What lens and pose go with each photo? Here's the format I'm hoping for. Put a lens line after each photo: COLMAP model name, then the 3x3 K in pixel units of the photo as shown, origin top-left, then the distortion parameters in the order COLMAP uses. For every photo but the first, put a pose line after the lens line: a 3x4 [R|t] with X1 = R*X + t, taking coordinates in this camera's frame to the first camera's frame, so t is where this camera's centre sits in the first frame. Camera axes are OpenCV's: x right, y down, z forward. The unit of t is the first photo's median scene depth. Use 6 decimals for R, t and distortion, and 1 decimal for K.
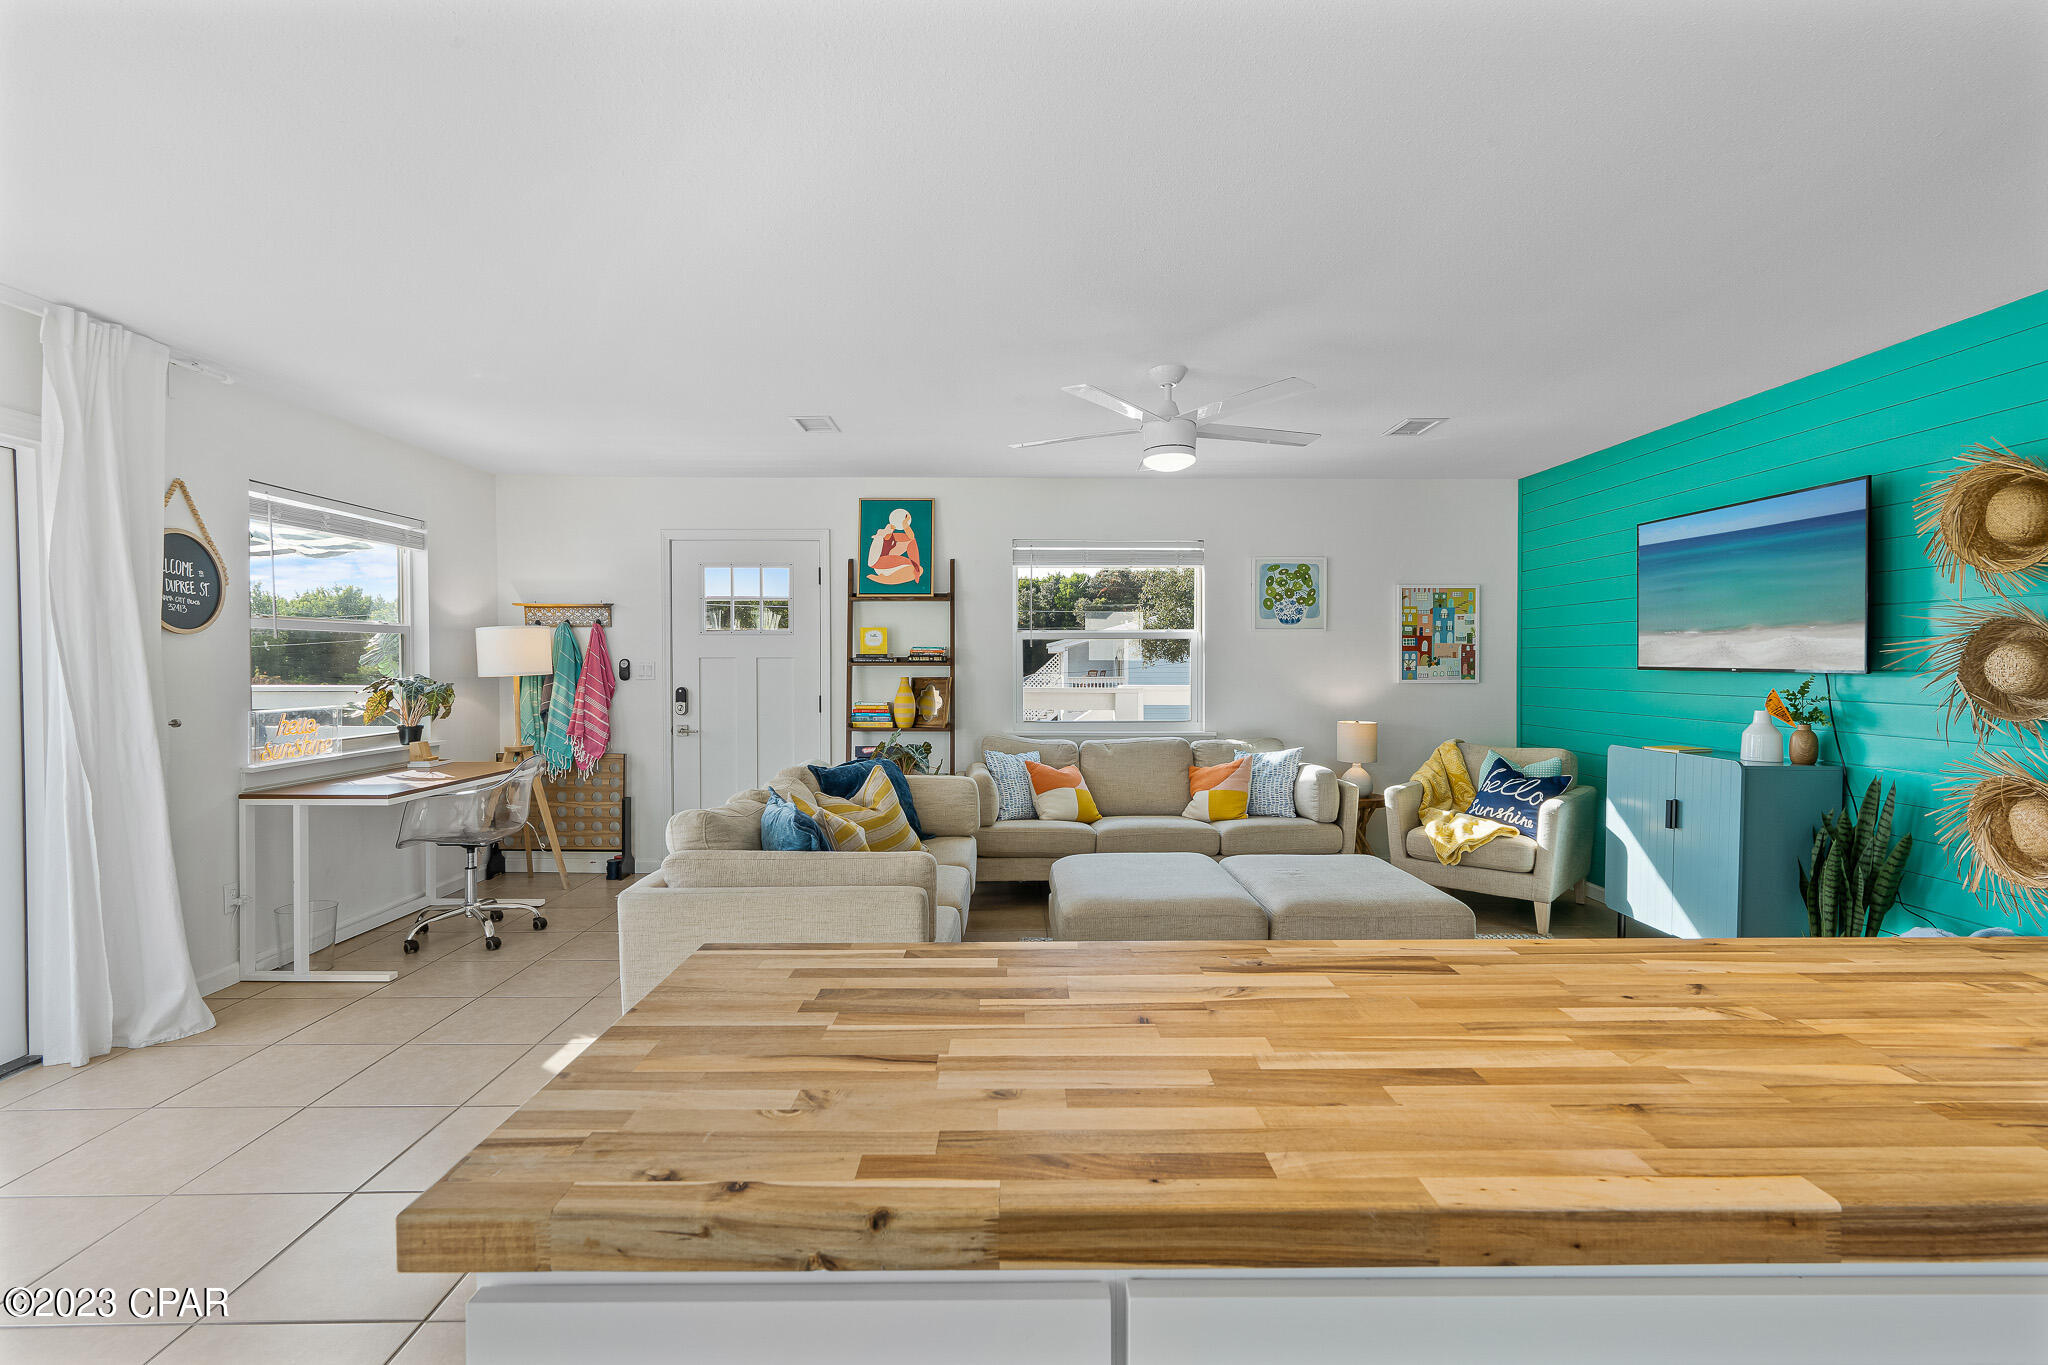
lens RADIAL K [[932.2, 0, 1026.9], [0, 932.2, 672.2], [0, 0, 1]] dist [-0.012409, 0.004935]
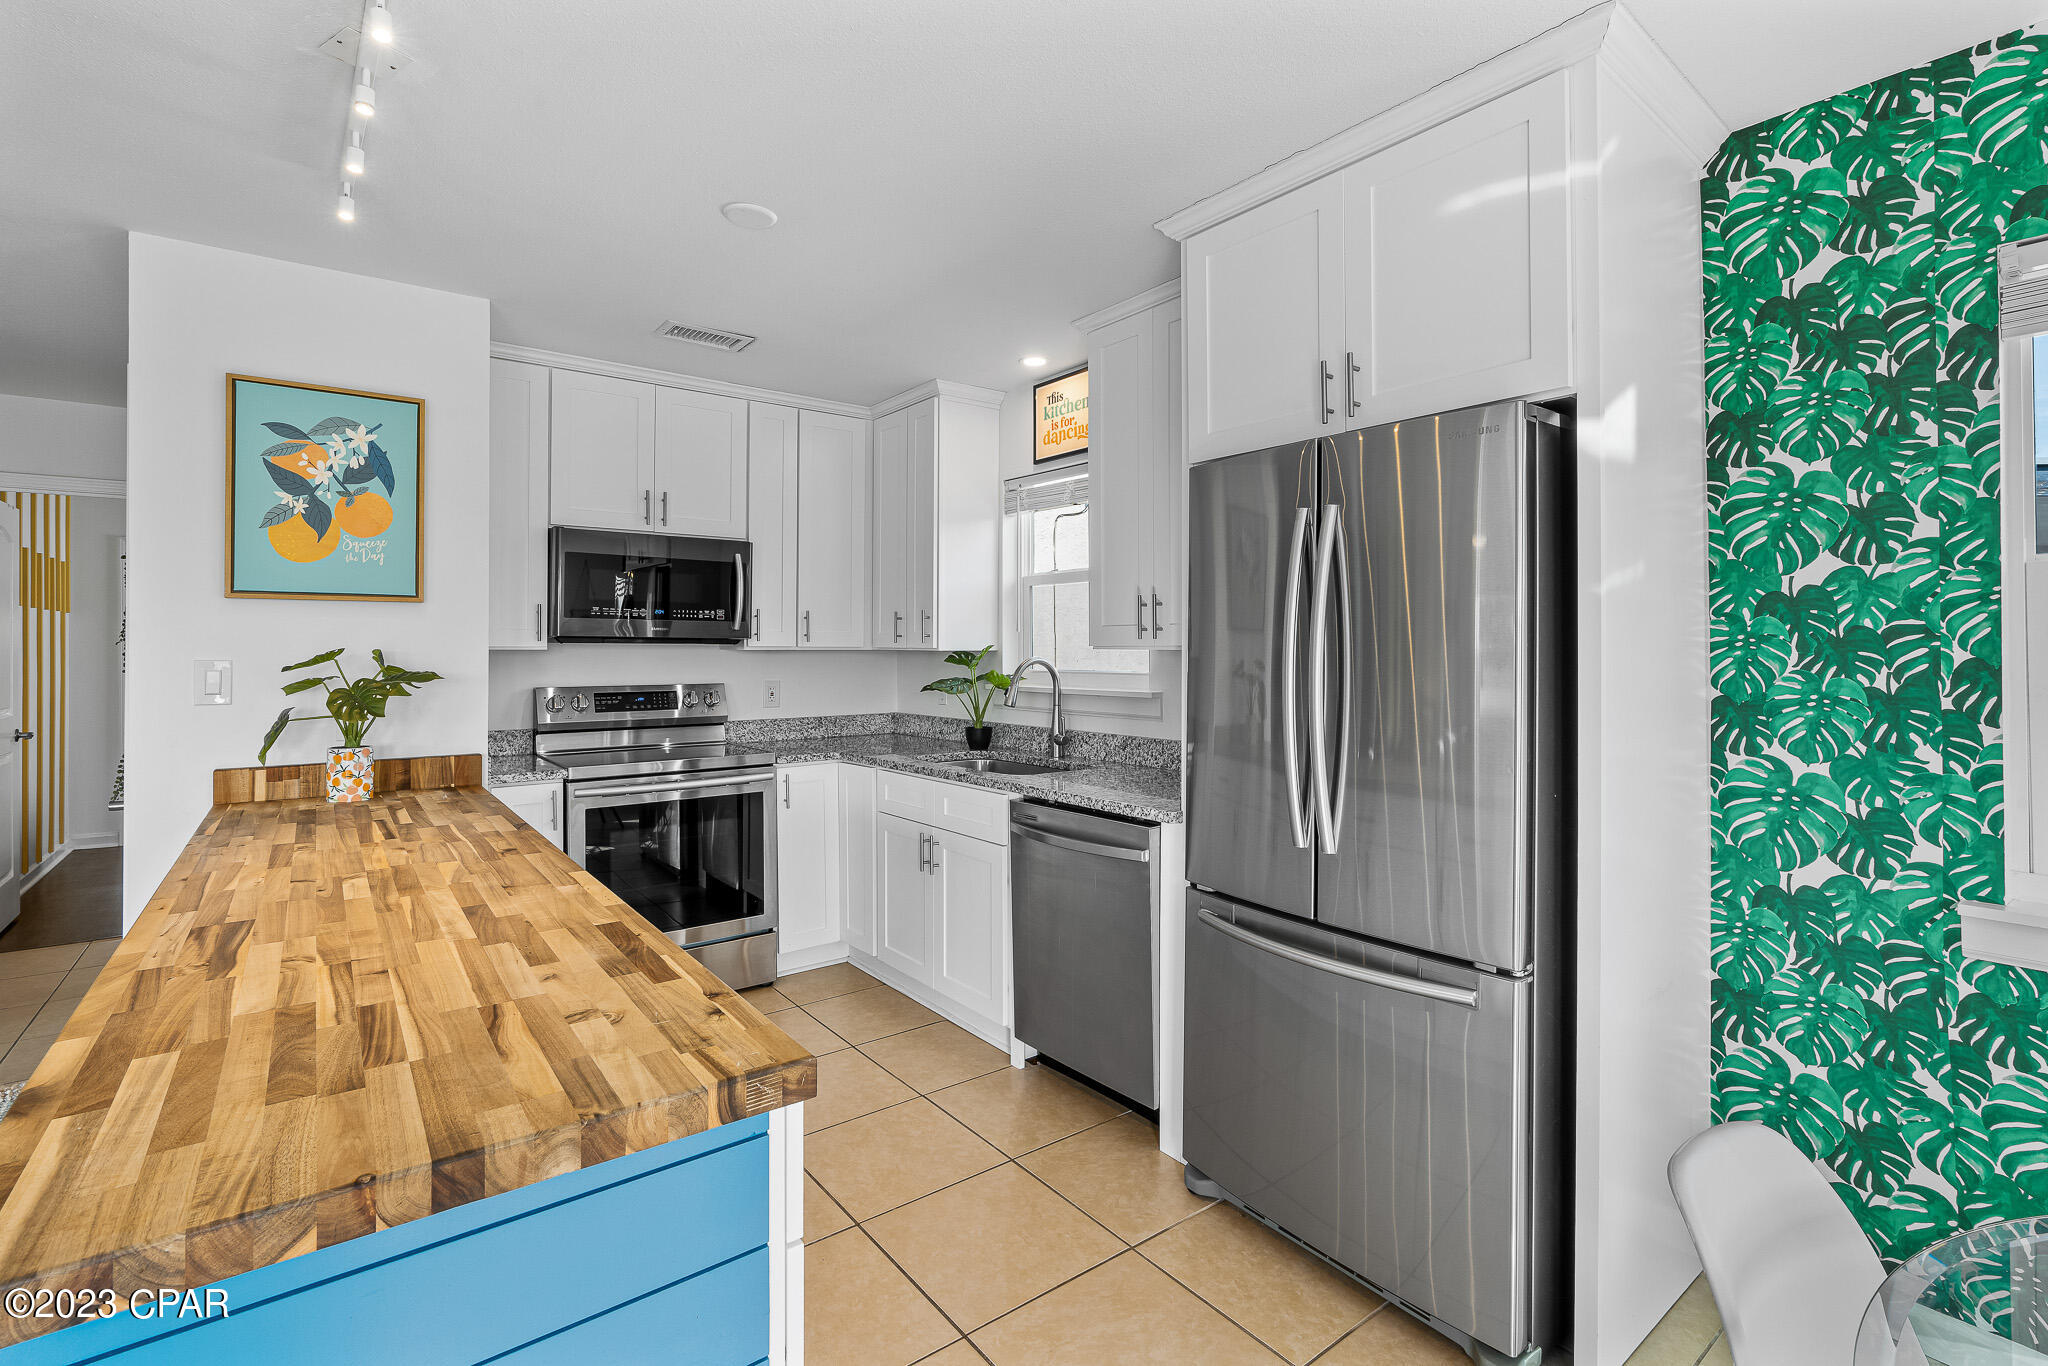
lens RADIAL K [[932.2, 0, 1027.1], [0, 932.2, 639.8], [0, 0, 1]] dist [-0.012409, 0.004935]
pose [[-0.599640, 0.010393, 0.800202, -0.239229], [0.009595, 0.999937, -0.005797, -0.007265], [-0.800212, 0.004202, -0.599702, 0.186377]]
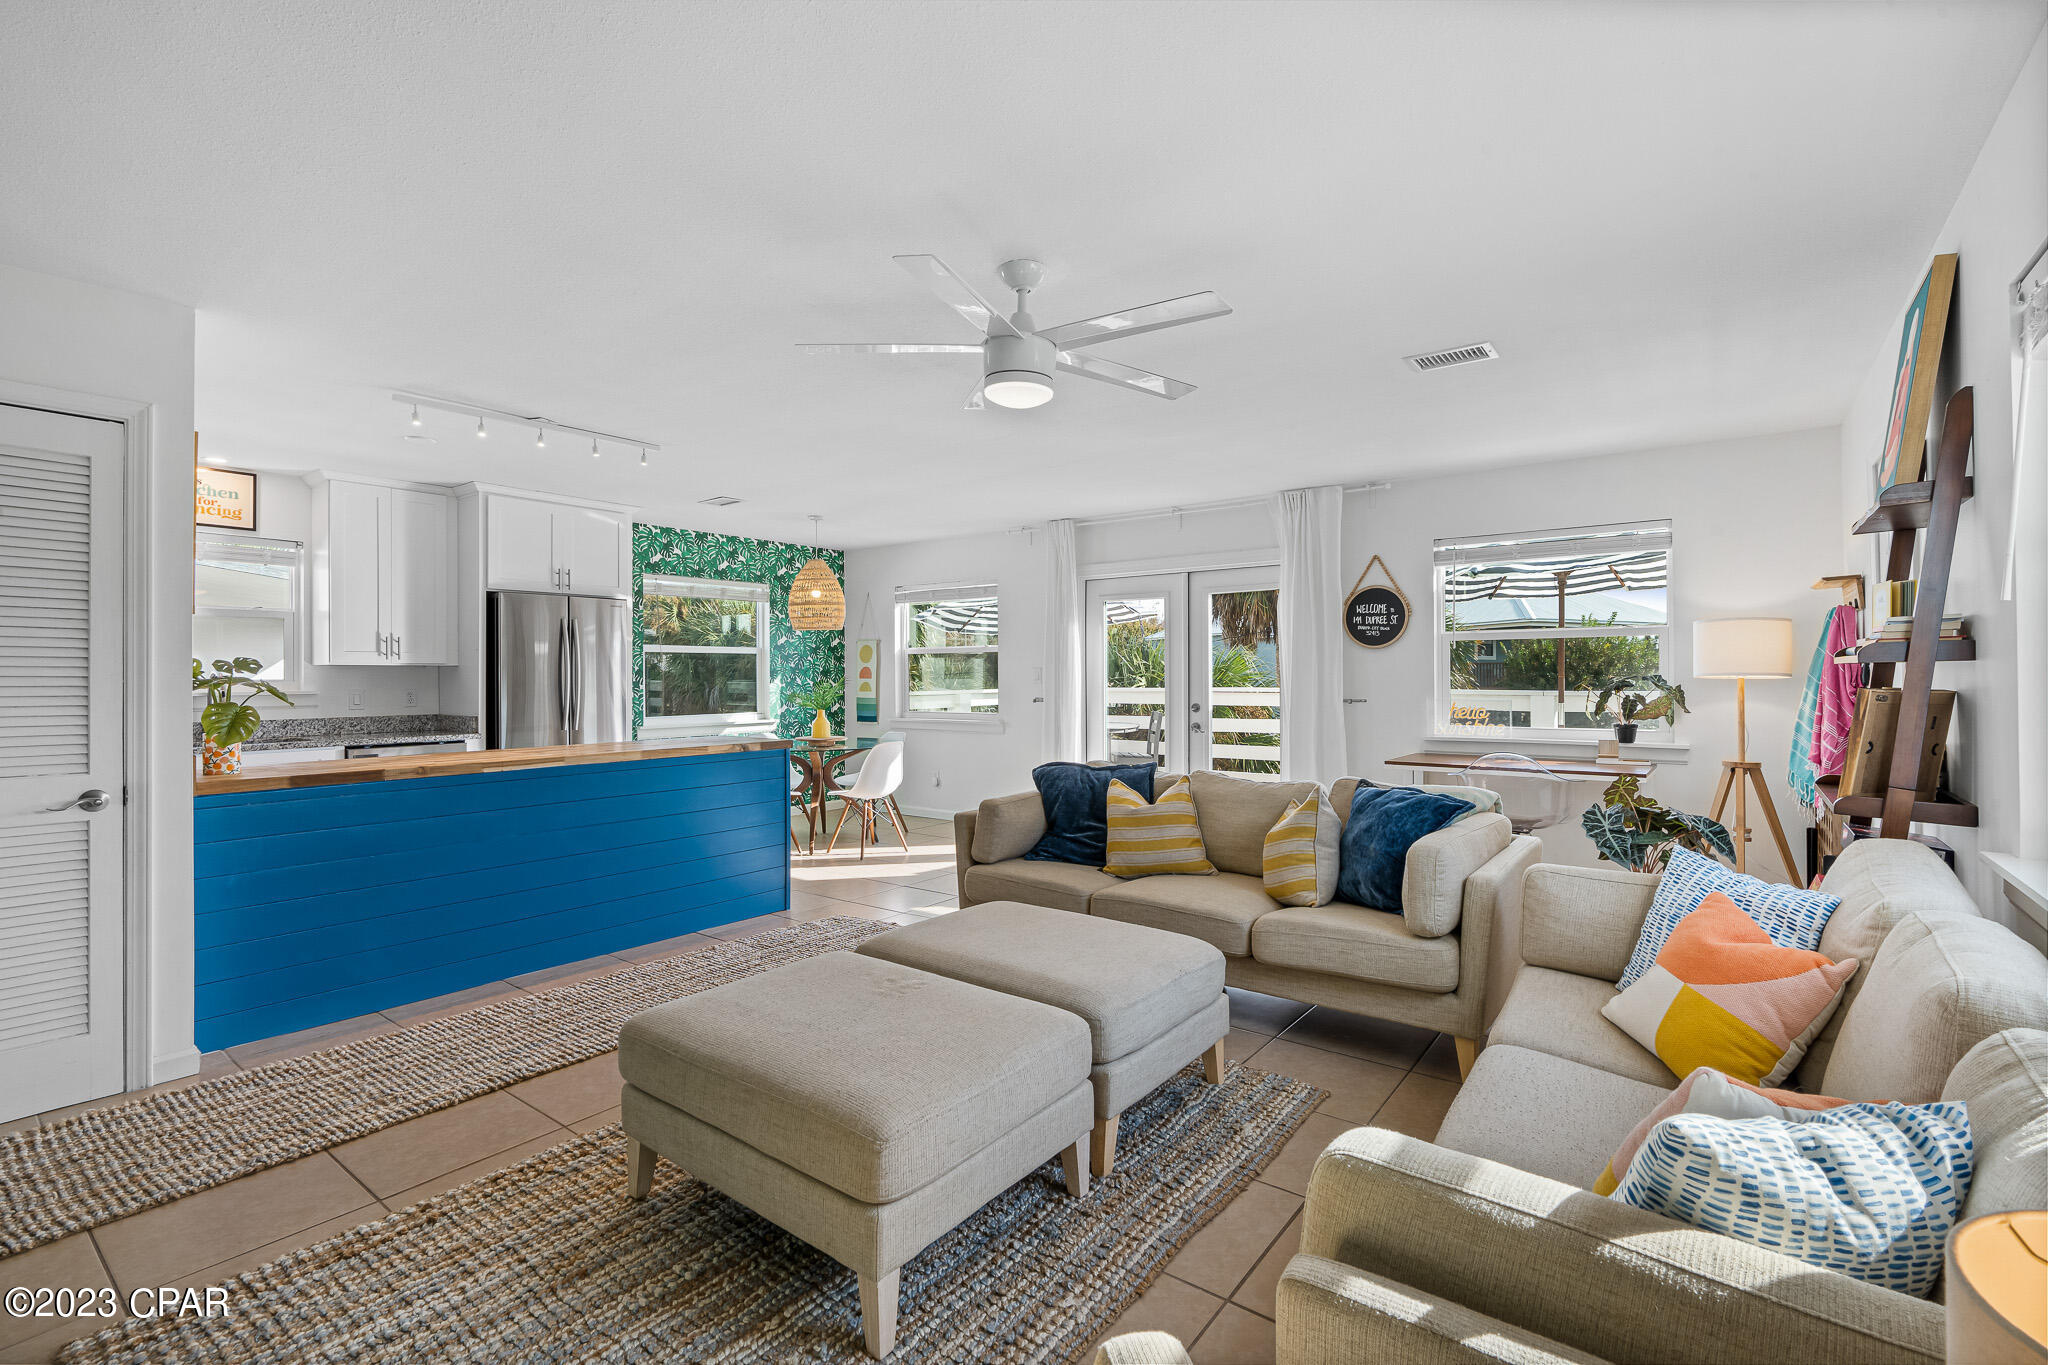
lens RADIAL K [[932.2, 0, 1004.9], [0, 932.2, 671.2], [0, 0, 1]] dist [-0.012409, 0.004935]
pose [[-0.633657, 0.000280, -0.773614, 0.501561], [-0.003277, 0.999990, 0.003045, -0.002305], [0.773607, 0.004465, -0.633650, 0.970942]]
